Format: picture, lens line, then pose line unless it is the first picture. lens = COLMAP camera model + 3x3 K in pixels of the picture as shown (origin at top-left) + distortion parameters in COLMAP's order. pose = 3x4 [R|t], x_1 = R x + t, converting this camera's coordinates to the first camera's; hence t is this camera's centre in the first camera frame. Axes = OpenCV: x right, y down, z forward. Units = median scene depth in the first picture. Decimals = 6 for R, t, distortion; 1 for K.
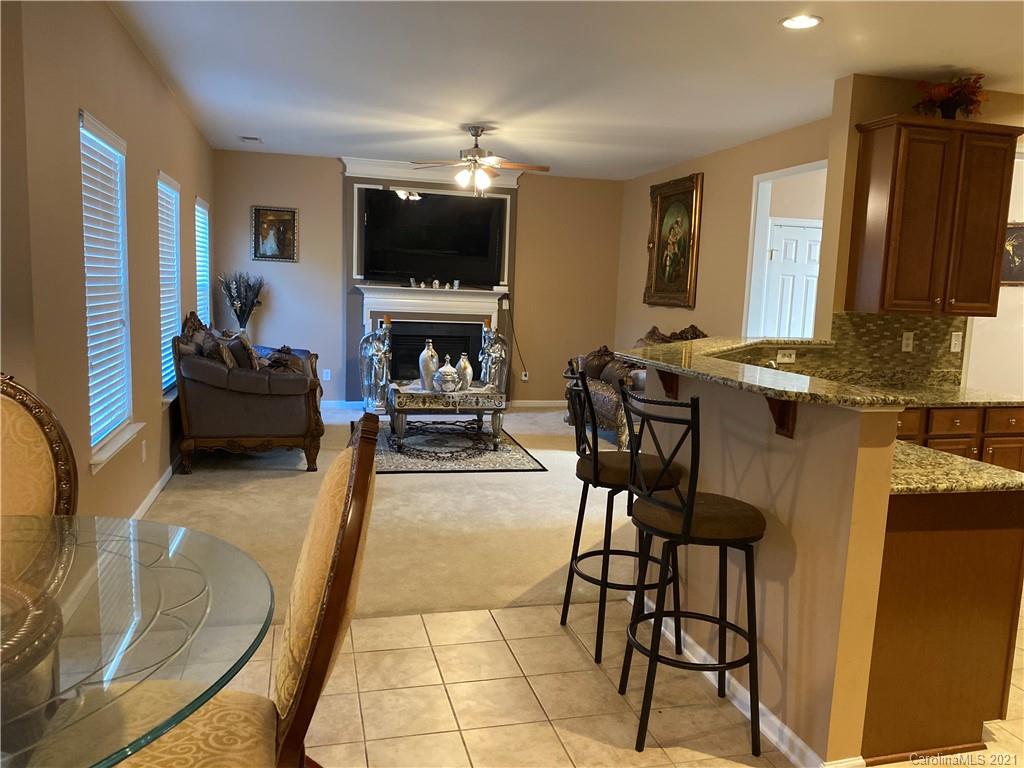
lens RADIAL K [[782.5, 0, 511.1], [0, 782.5, 385.0], [0, 0, 1]] dist [0.009005, -0.005524]
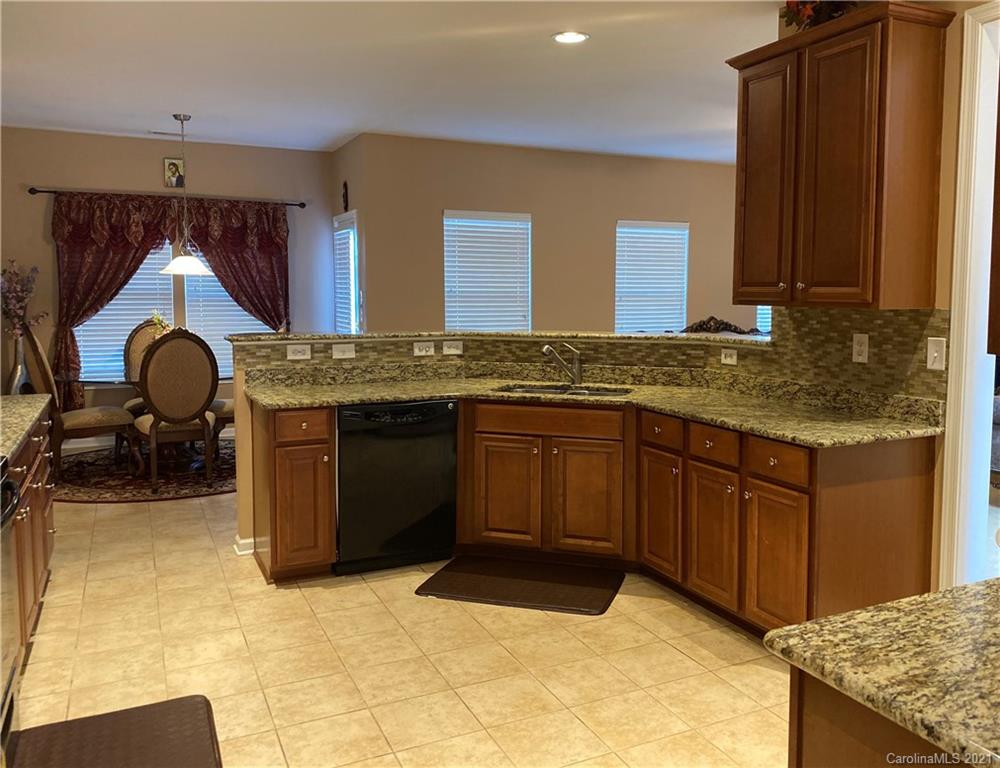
lens RADIAL K [[842.5, 0, 558.5], [0, 842.5, 357.2], [0, 0, 1]] dist [0.006773, 0.001620]
pose [[0.216857, 0.045059, -0.975163, 1.178821], [-0.119628, 0.992632, 0.019263, -0.030608], [0.968846, 0.112480, 0.220650, 0.596113]]
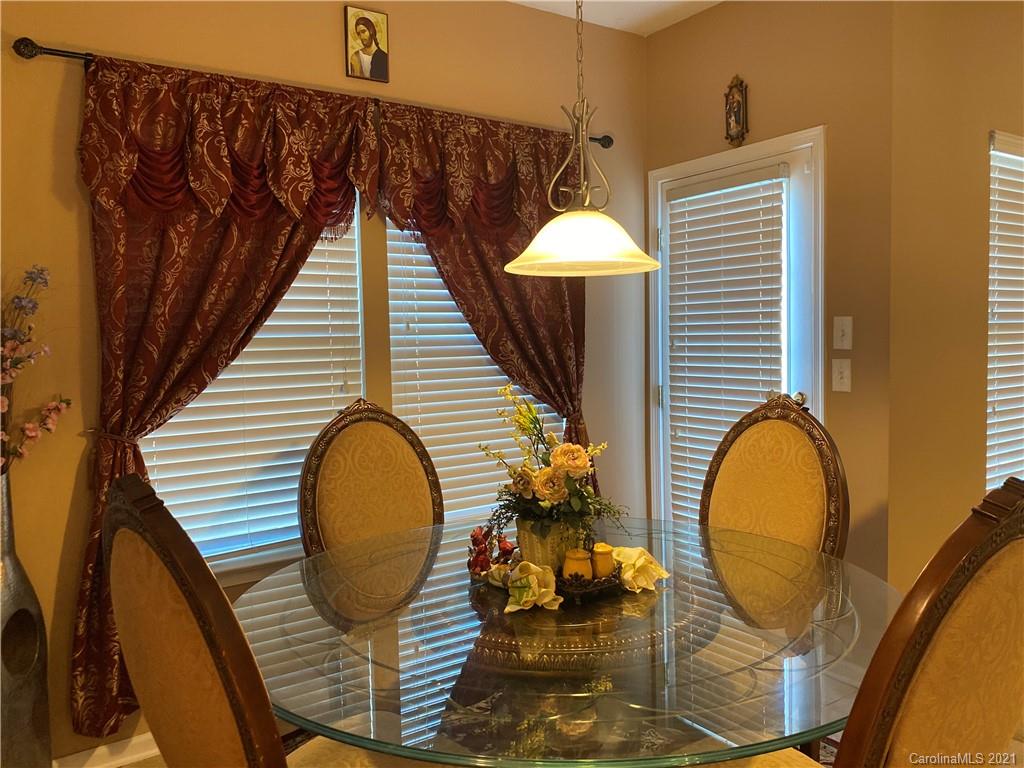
lens RADIAL K [[782.5, 0, 510.3], [0, 782.5, 383.0], [0, 0, 1]] dist [0.009005, -0.005524]
pose [[0.325744, 0.005716, -0.945441, 0.110920], [-0.081397, 0.996438, -0.022020, 0.005504], [0.941948, 0.084129, 0.325049, 0.154744]]
